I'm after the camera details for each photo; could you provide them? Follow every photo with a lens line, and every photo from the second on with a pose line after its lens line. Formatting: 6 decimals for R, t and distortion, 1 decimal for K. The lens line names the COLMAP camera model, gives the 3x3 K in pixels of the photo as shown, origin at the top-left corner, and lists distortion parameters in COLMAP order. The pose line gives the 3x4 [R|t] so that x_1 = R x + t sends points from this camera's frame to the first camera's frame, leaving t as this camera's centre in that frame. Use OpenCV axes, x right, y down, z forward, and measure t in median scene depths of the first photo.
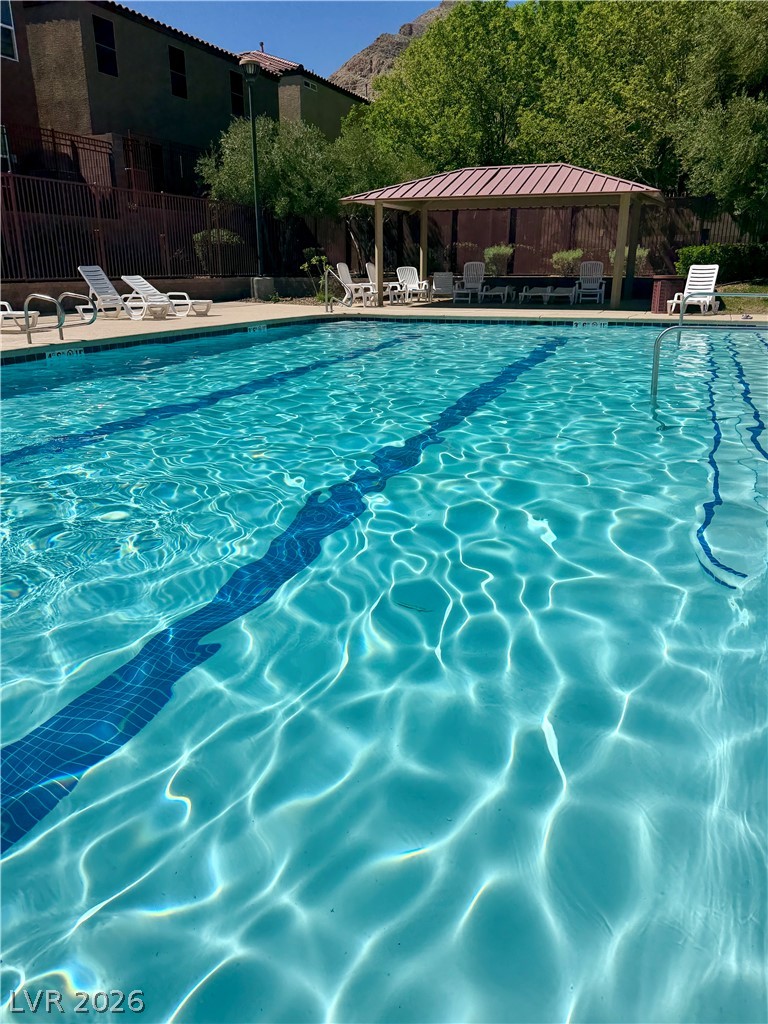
lens RADIAL K [[756.6, 0, 385.7], [0, 756.6, 511.1], [0, 0, 1]] dist [0.003657, -0.002679]
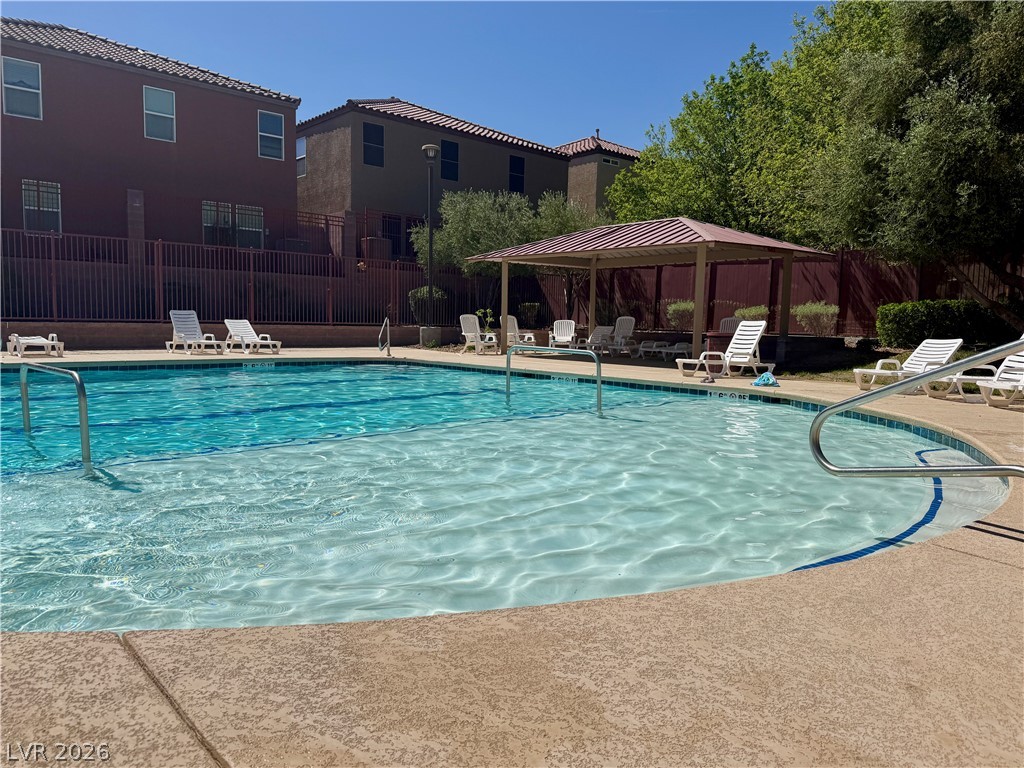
lens RADIAL K [[736.8, 0, 511.1], [0, 736.8, 388.6], [0, 0, 1]] dist [0.010778, 0.000871]
pose [[0.871598, 0.062871, -0.486174, 0.456305], [-0.171756, 0.968043, -0.182734, -0.050067], [0.459149, 0.242774, 0.854543, 0.170788]]
